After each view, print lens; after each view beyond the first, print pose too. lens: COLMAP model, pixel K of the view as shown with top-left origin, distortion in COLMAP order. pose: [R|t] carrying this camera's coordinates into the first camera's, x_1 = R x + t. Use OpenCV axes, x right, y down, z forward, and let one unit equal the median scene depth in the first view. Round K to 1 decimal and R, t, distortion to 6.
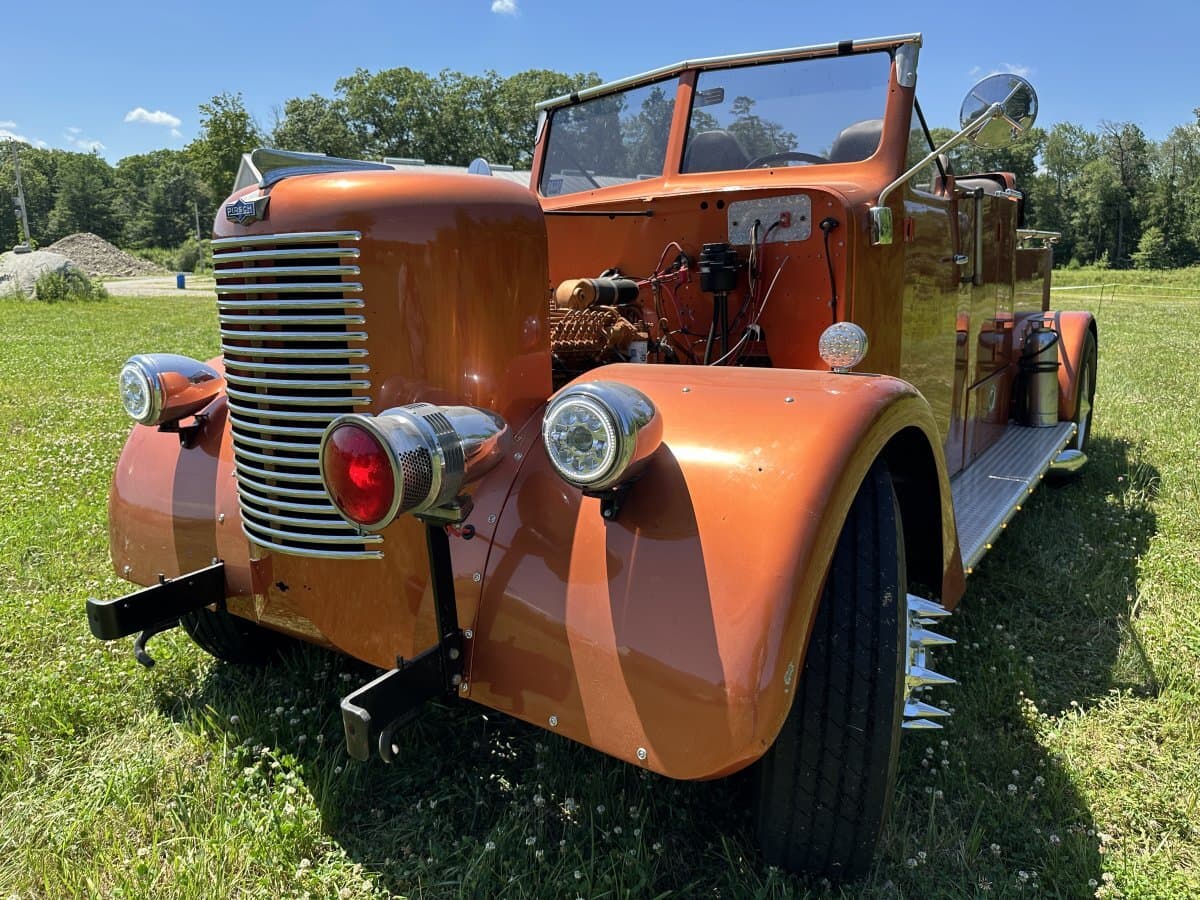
lens RADIAL K [[853.7, 0, 596.0], [0, 853.7, 459.6], [0, 0, 1]] dist [0.008660, -0.034685]
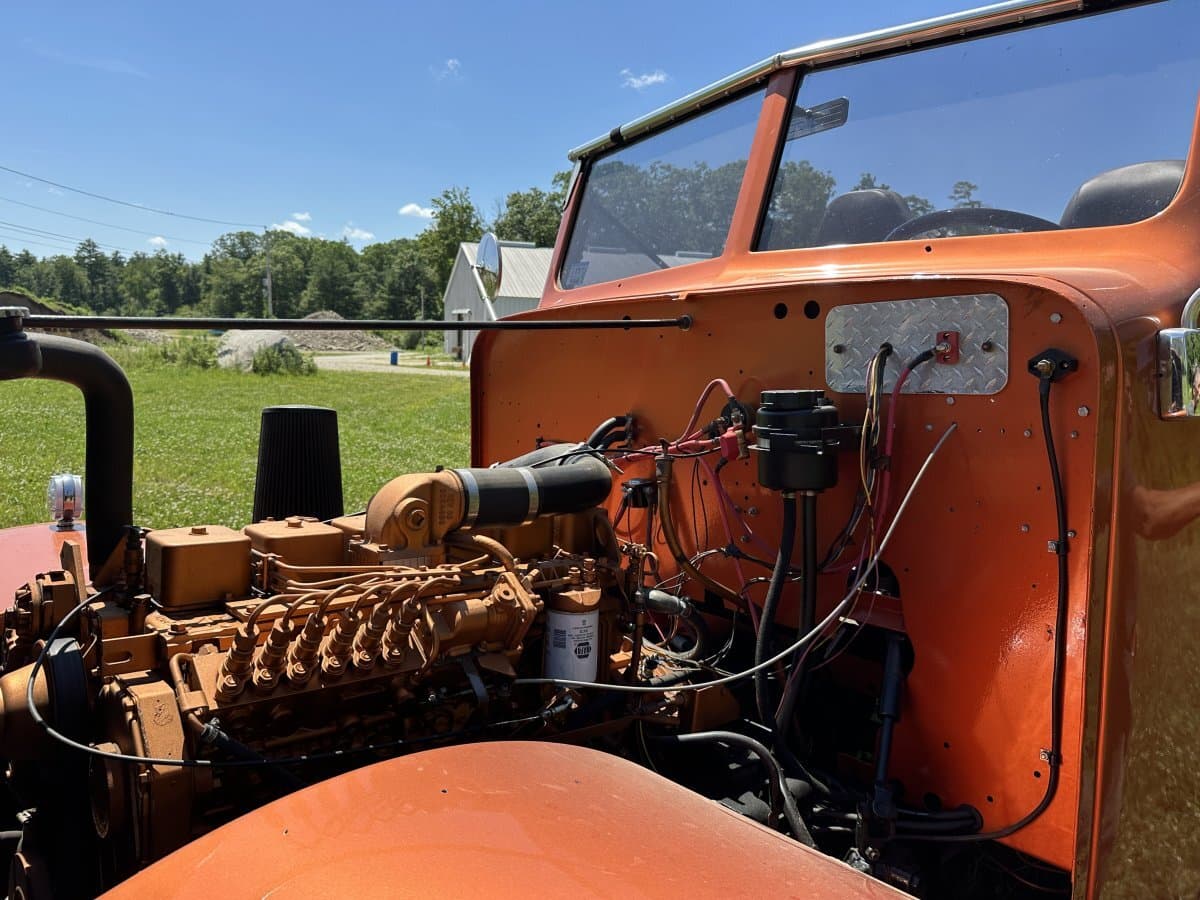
lens RADIAL K [[853.7, 0, 591.3], [0, 853.7, 441.8], [0, 0, 1]] dist [0.008660, -0.034685]
pose [[0.969939, 0.053518, -0.237390, 0.132164], [-0.080472, 0.991175, -0.105342, -0.149369], [0.229657, 0.121278, 0.965686, 0.467701]]
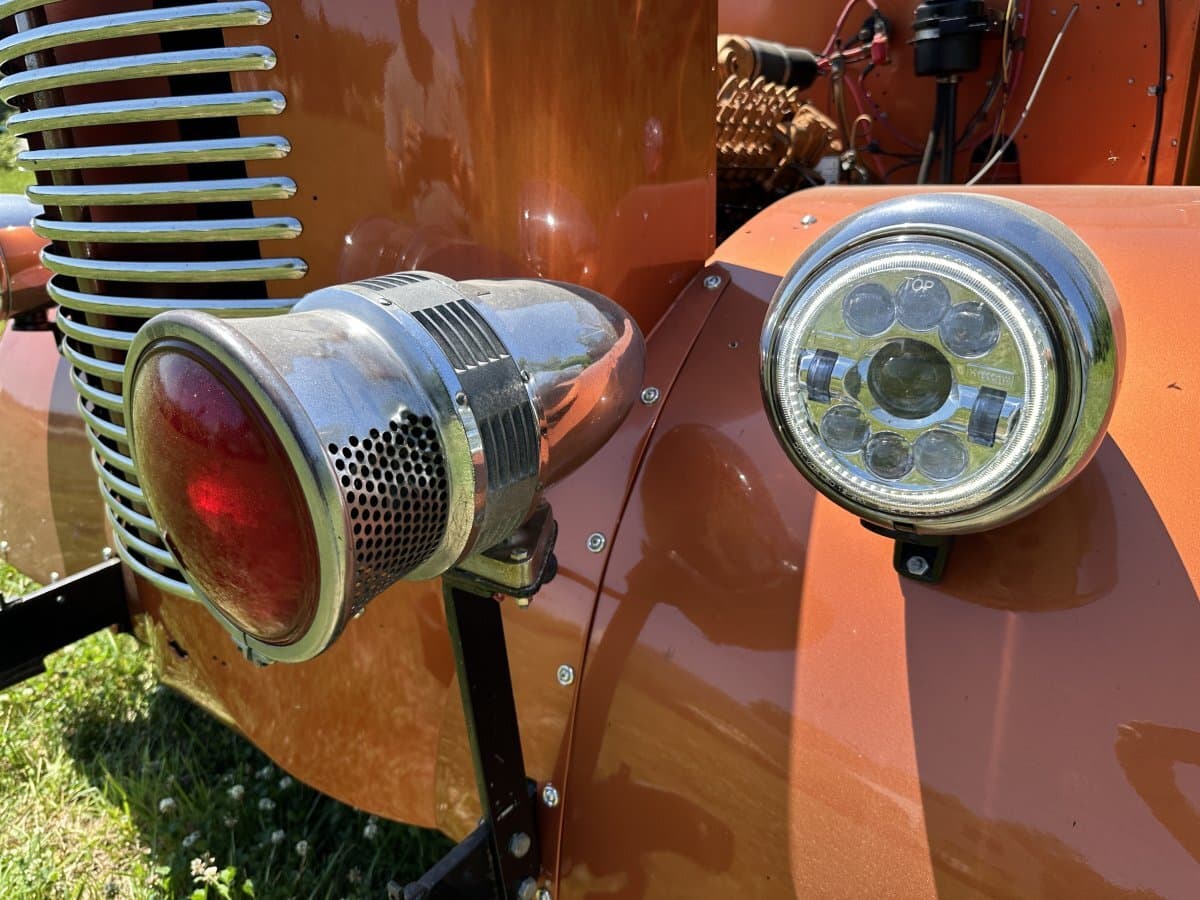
lens RADIAL K [[853.7, 0, 599.9], [0, 853.7, 473.4], [0, 0, 1]] dist [0.008660, -0.034685]
pose [[0.998438, 0.000246, -0.055862, -0.055582], [0.008803, 0.986805, 0.161674, -0.020911], [0.055164, -0.161913, 0.985262, 0.332430]]
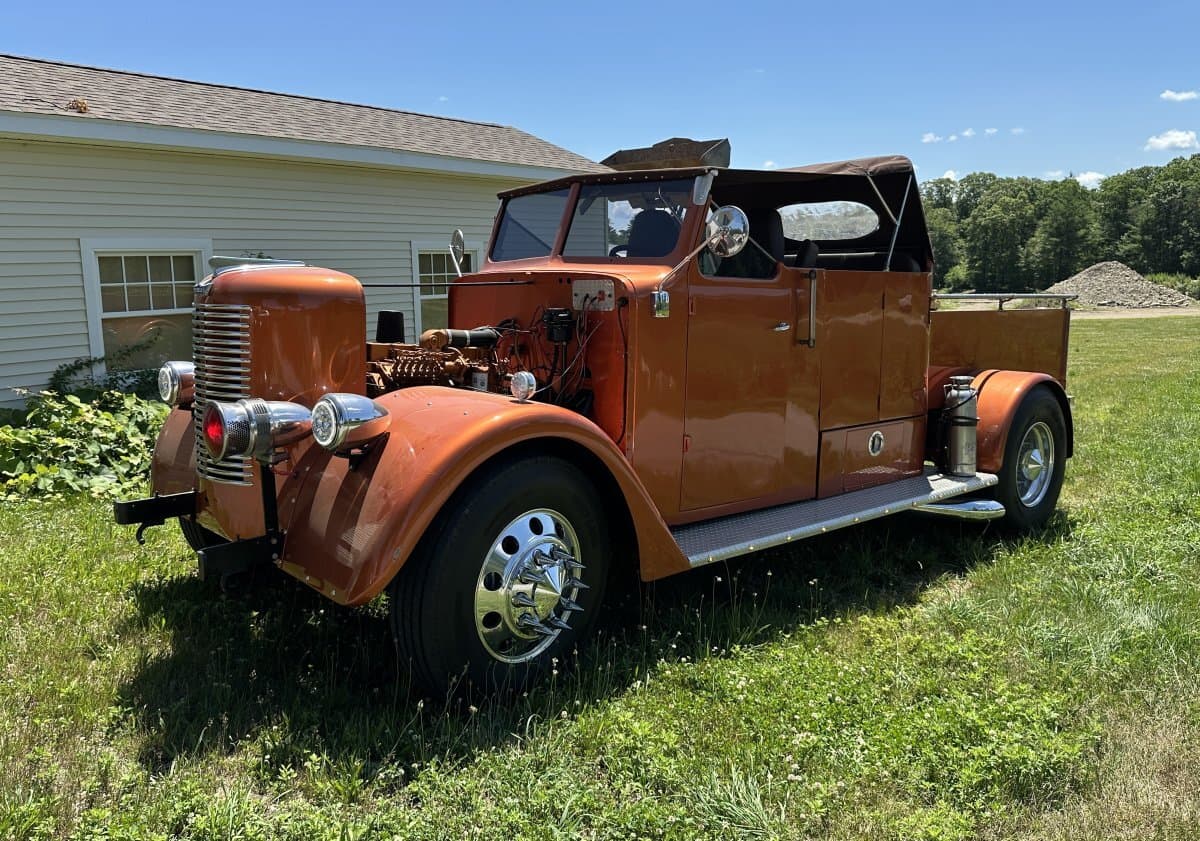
lens RADIAL K [[951.5, 0, 608.6], [0, 951.5, 412.3], [0, 0, 1]] dist [0.011626, -0.015107]
pose [[0.976289, 0.077808, -0.202004, 0.502262], [-0.094092, 0.992936, -0.072288, 0.021934], [0.194953, 0.089581, 0.976713, -0.464083]]
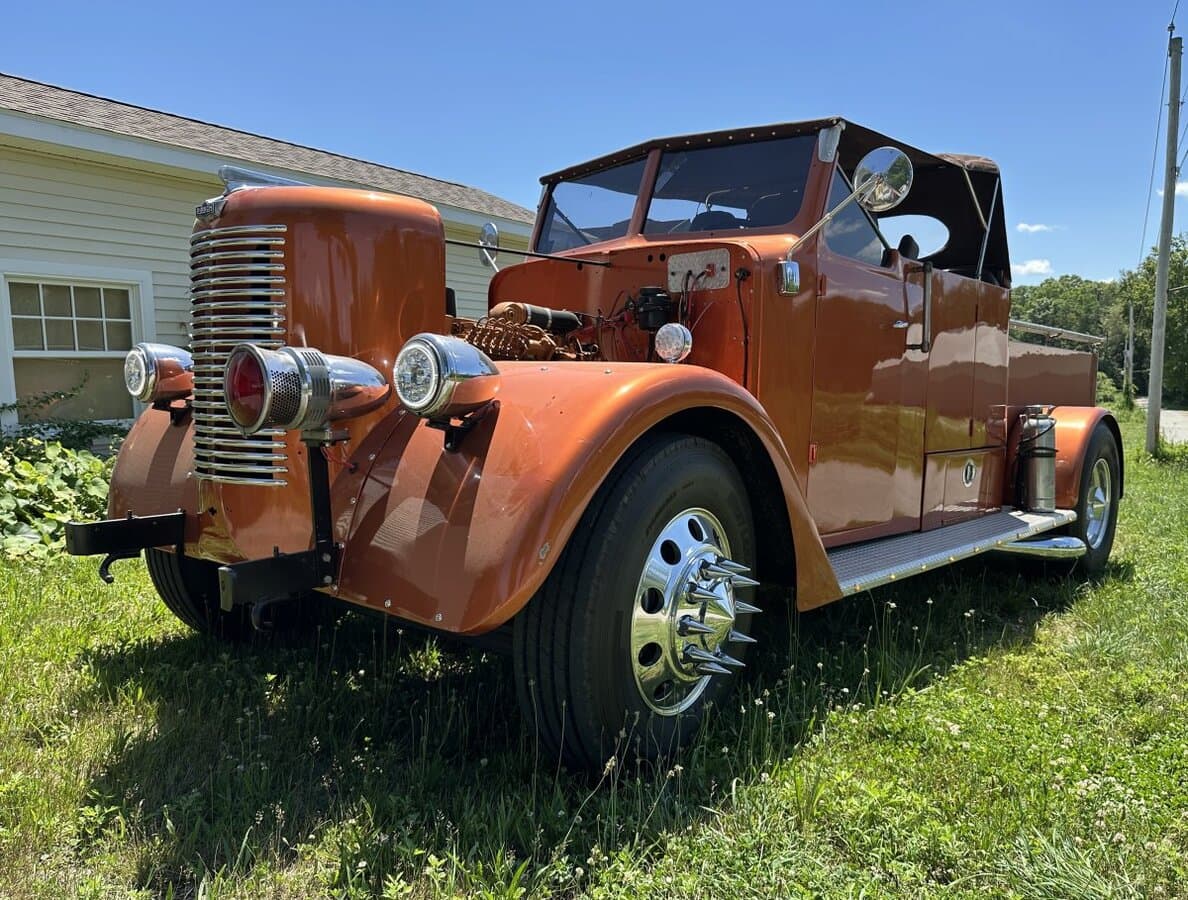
lens RADIAL K [[922.1, 0, 675.2], [0, 922.1, 493.9], [0, 0, 1]] dist [0.007010, -0.009335]
pose [[0.996719, 0.060876, -0.053344, 0.229061], [-0.066301, 0.992082, -0.106663, 0.137387], [0.046429, 0.109850, 0.992863, -0.183266]]
